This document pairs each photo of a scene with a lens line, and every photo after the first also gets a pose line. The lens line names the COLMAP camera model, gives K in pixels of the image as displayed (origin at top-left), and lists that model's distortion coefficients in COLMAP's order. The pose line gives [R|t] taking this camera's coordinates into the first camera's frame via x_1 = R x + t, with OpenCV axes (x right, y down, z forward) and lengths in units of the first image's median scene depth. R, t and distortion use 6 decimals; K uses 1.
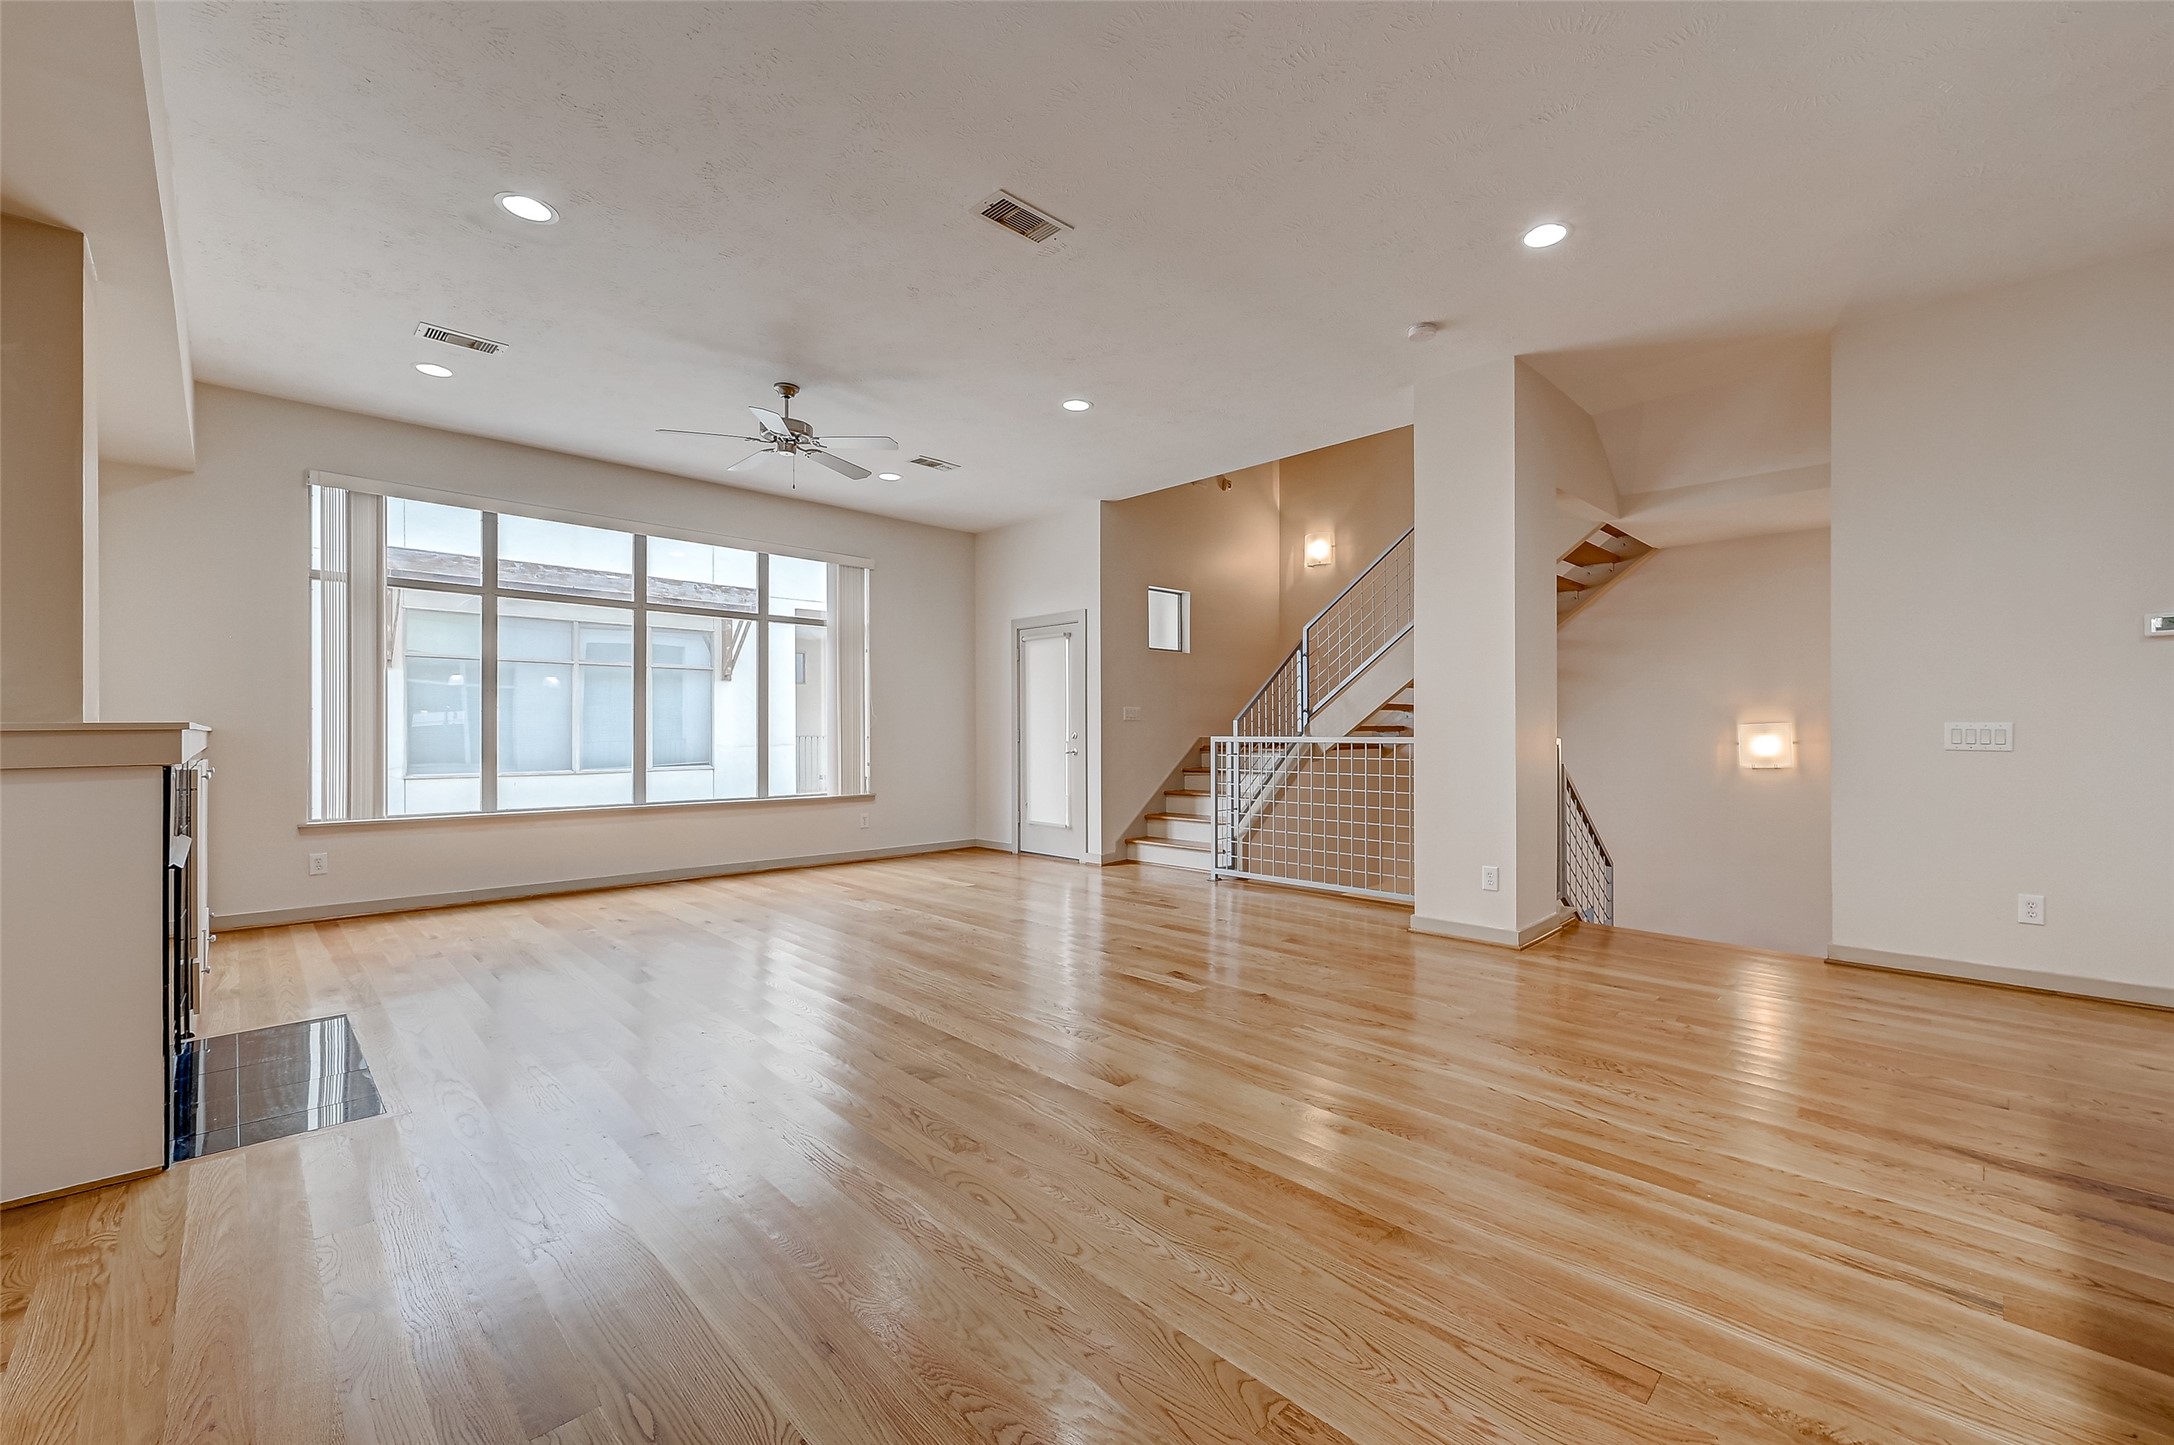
lens RADIAL K [[859.1, 0, 1086.5], [0, 859.1, 724.7], [0, 0, 1]] dist [-0.000233, 0.000017]
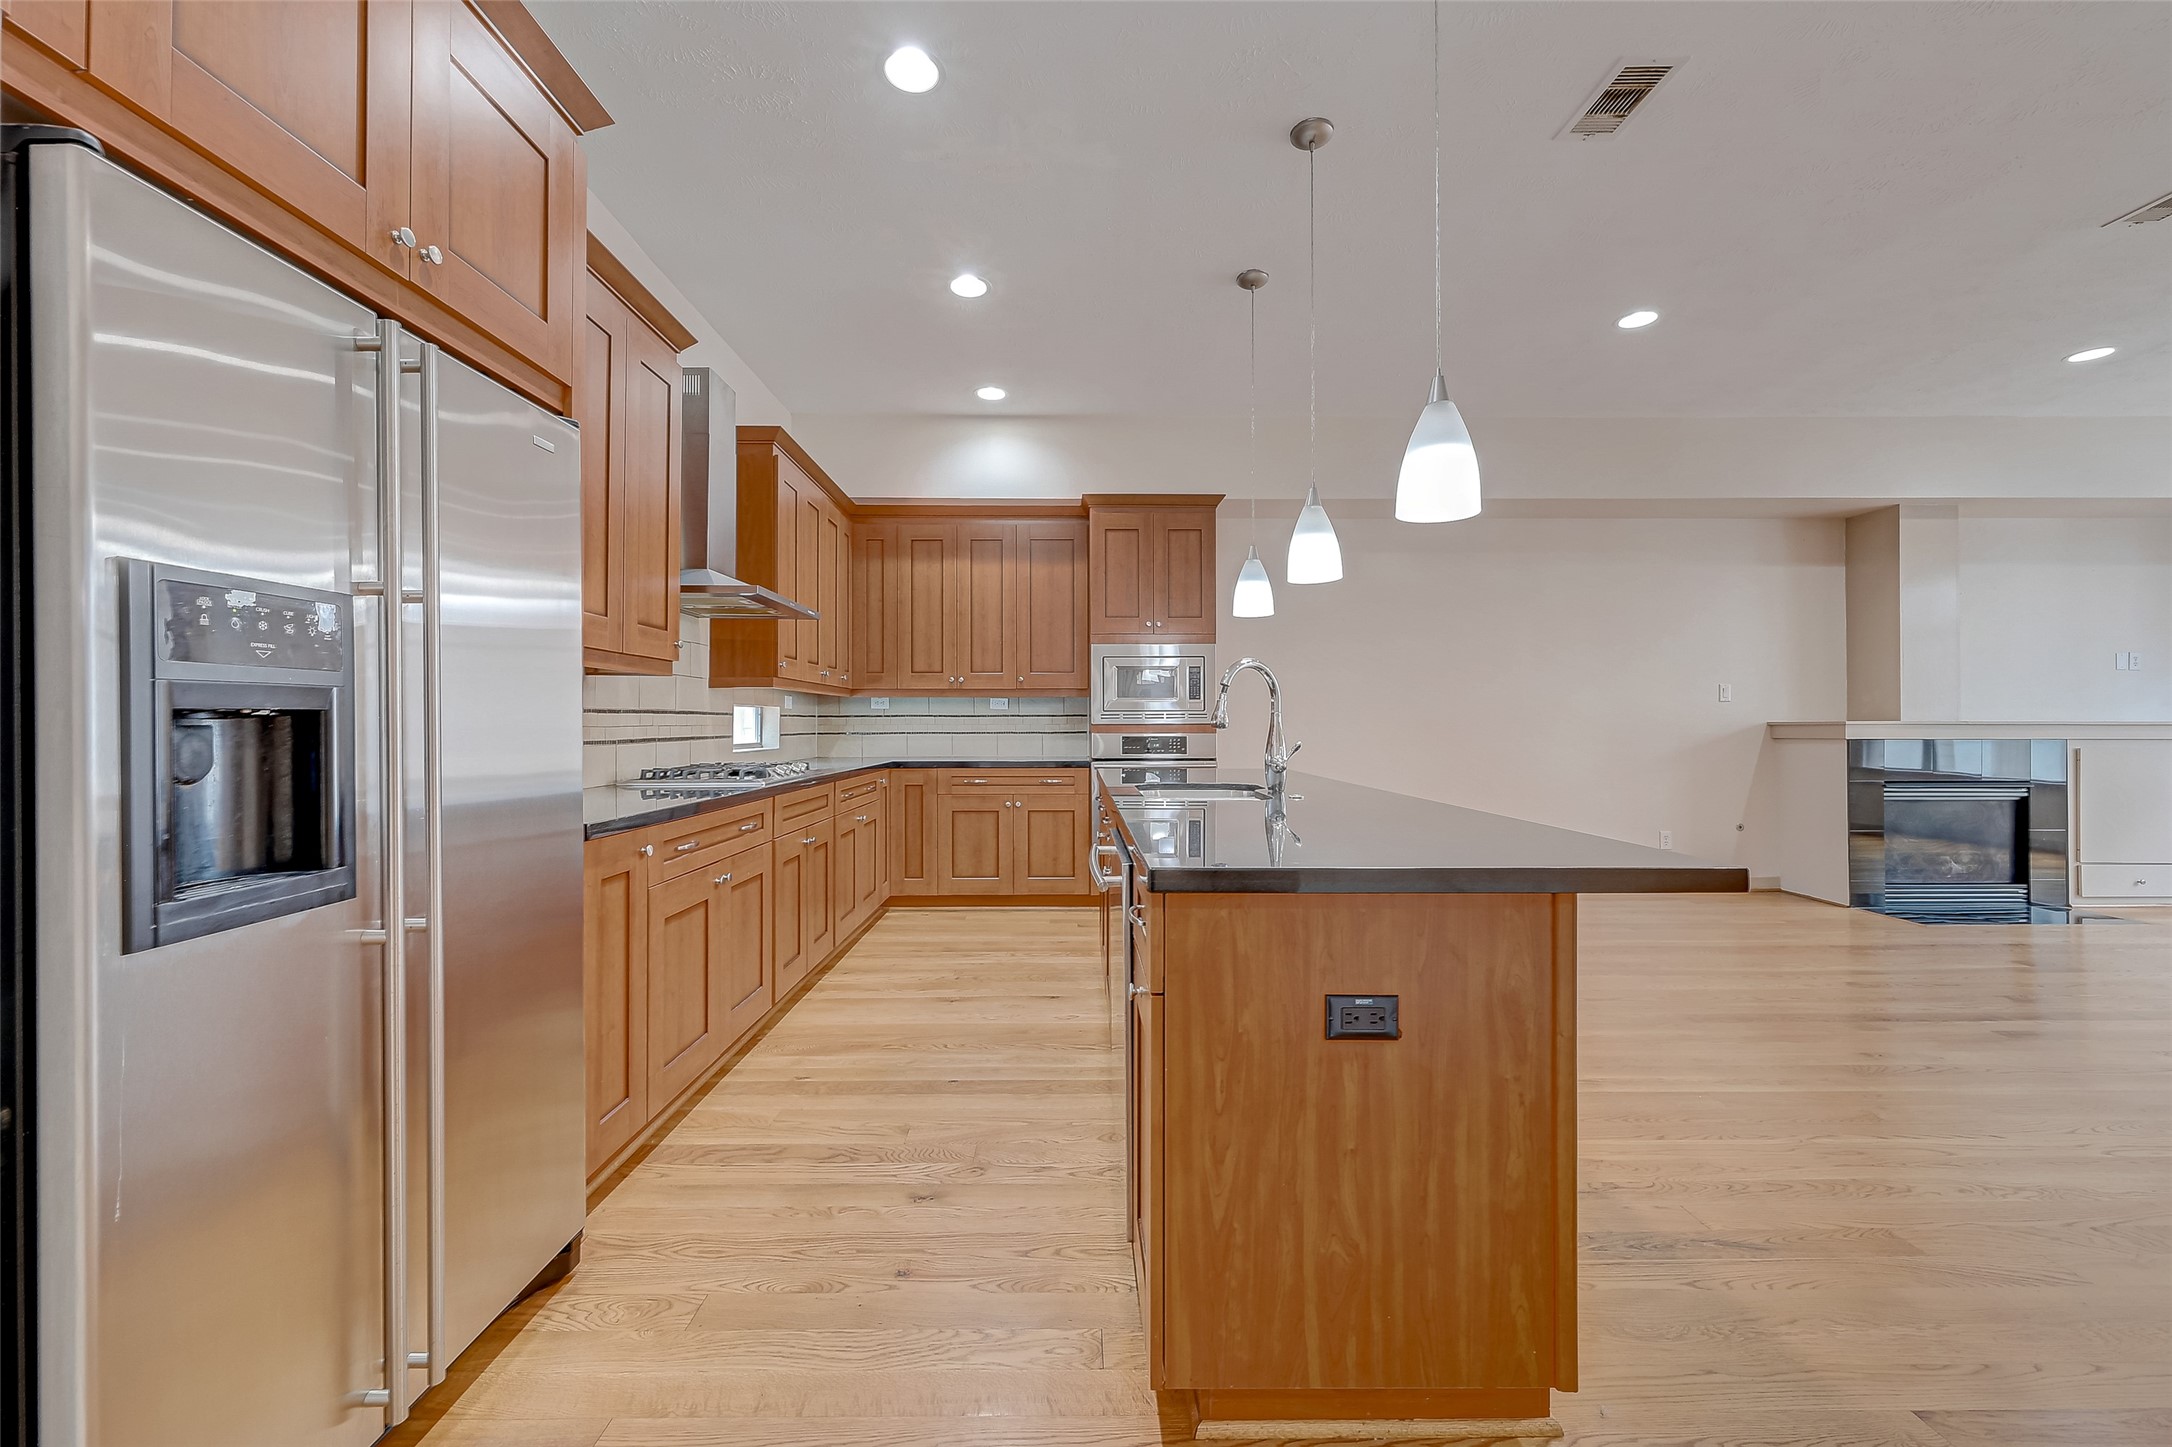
lens RADIAL K [[853.5, 0, 1037.5], [0, 853.5, 725.1], [0, 0, 1]] dist [0.000091, 0.000026]
pose [[-0.725591, 0.006245, -0.688098, 0.774169], [0.010022, 0.999949, -0.001492, 0.000061], [0.688053, -0.007979, -0.725616, 0.422503]]
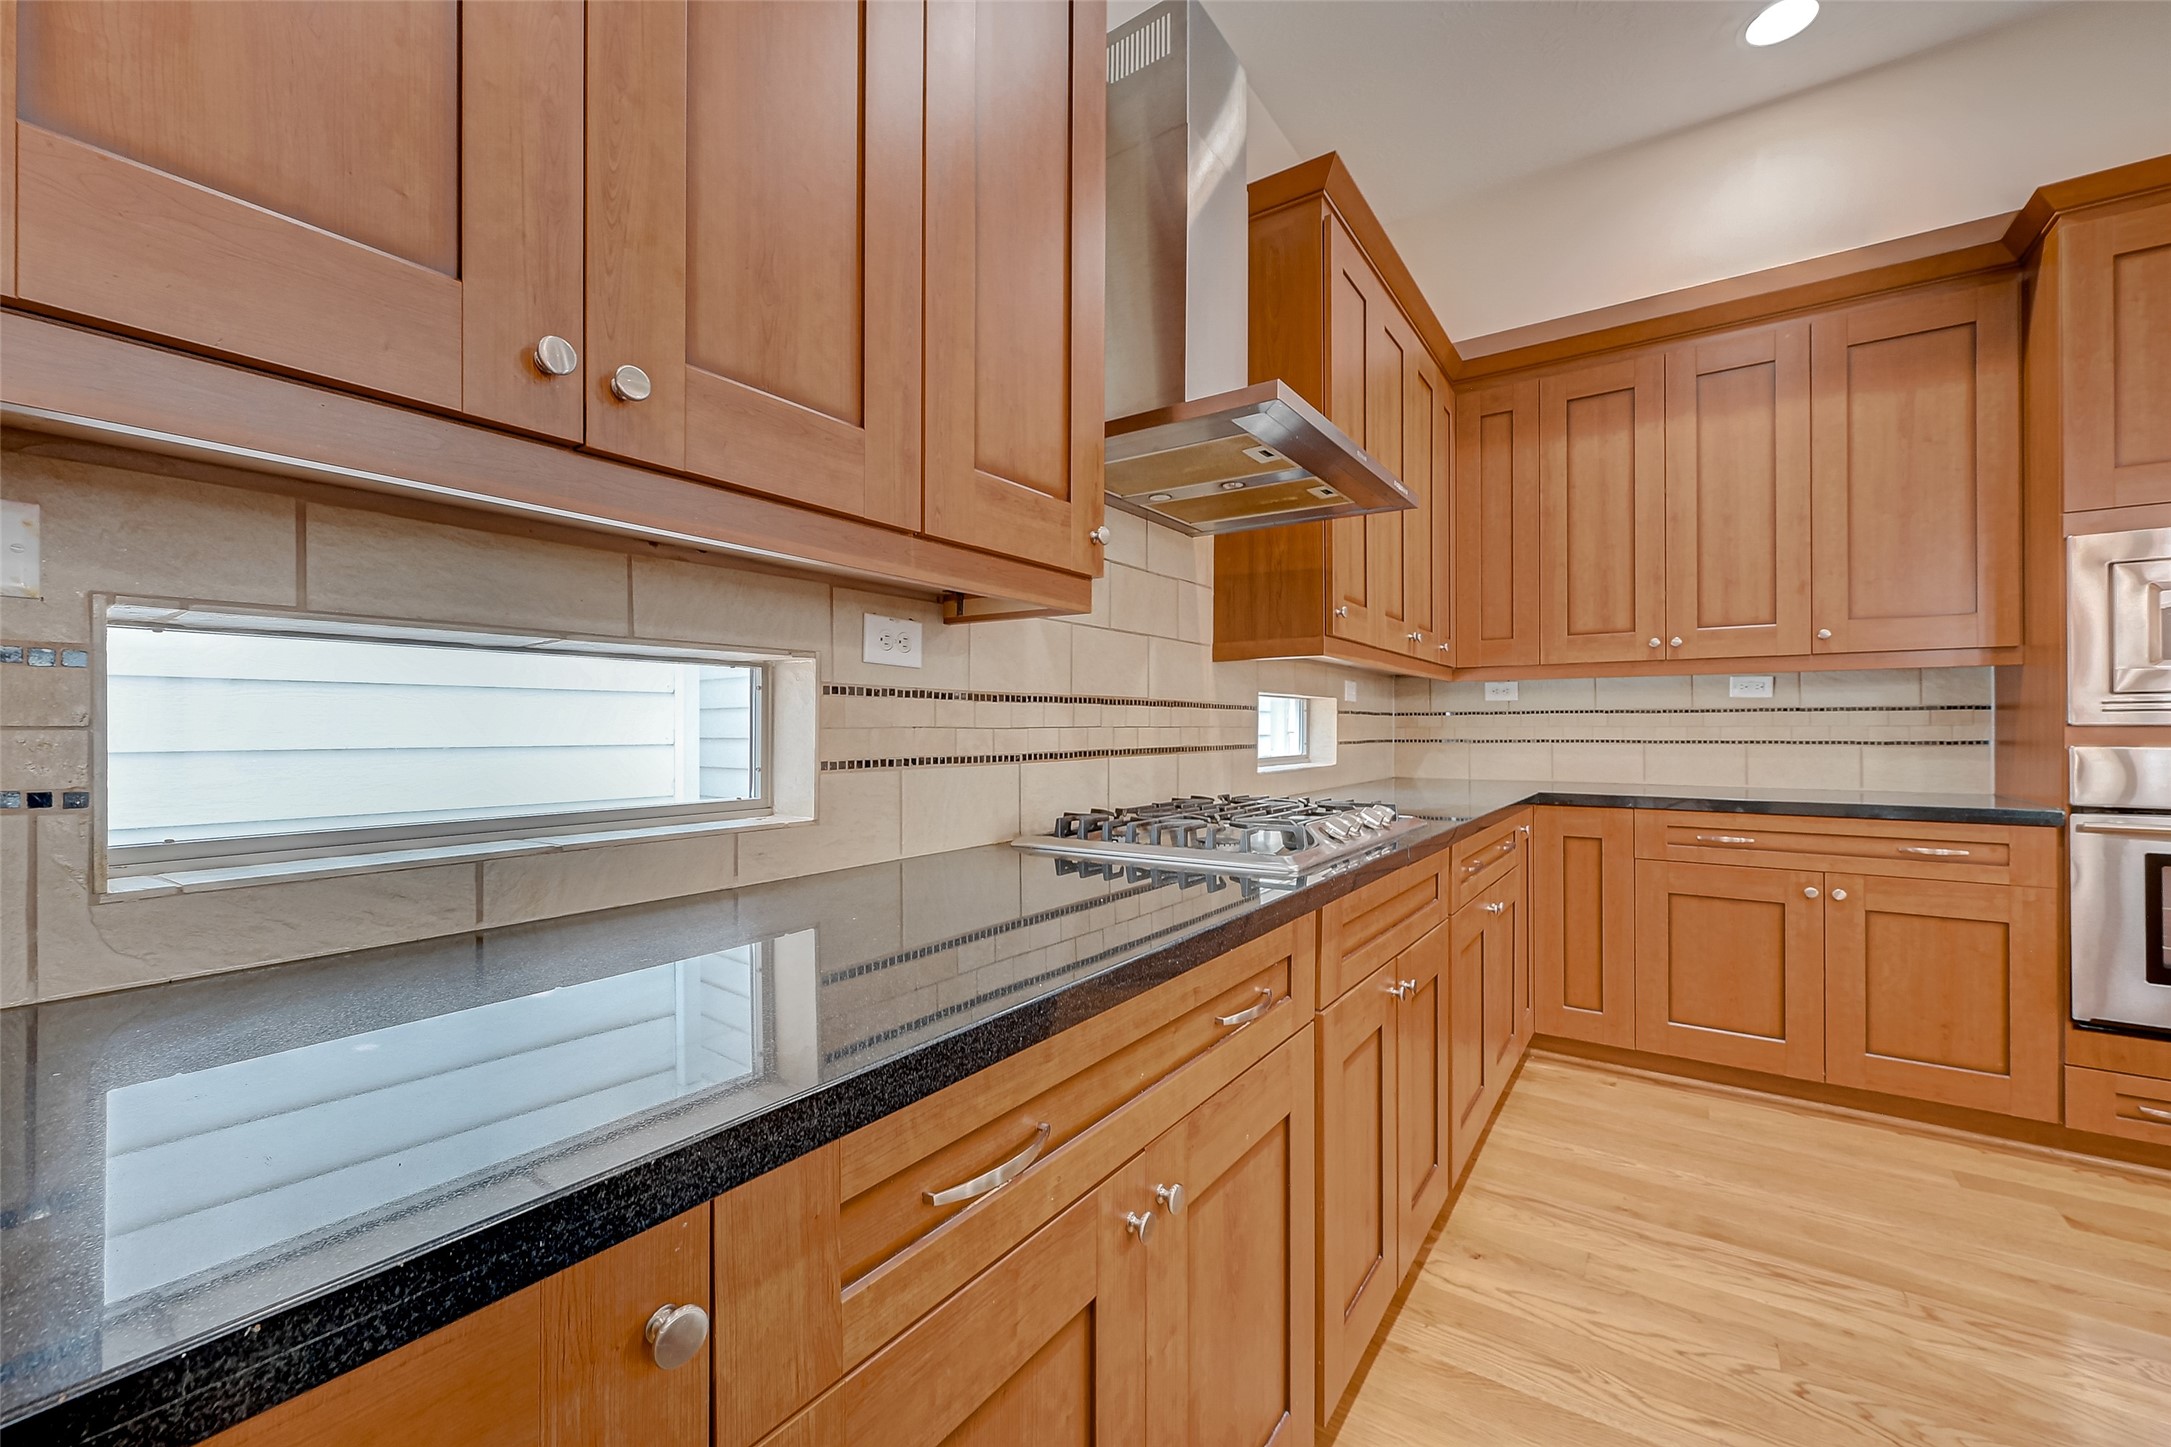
lens RADIAL K [[857.9, 0, 1085.0], [0, 857.9, 725.7], [0, 0, 1]] dist [-0.000233, 0.000017]
pose [[-0.984024, 0.004896, -0.177968, 0.625180], [0.006850, 0.999923, -0.010363, -0.000331], [0.177904, -0.011416, -0.983982, 0.127631]]
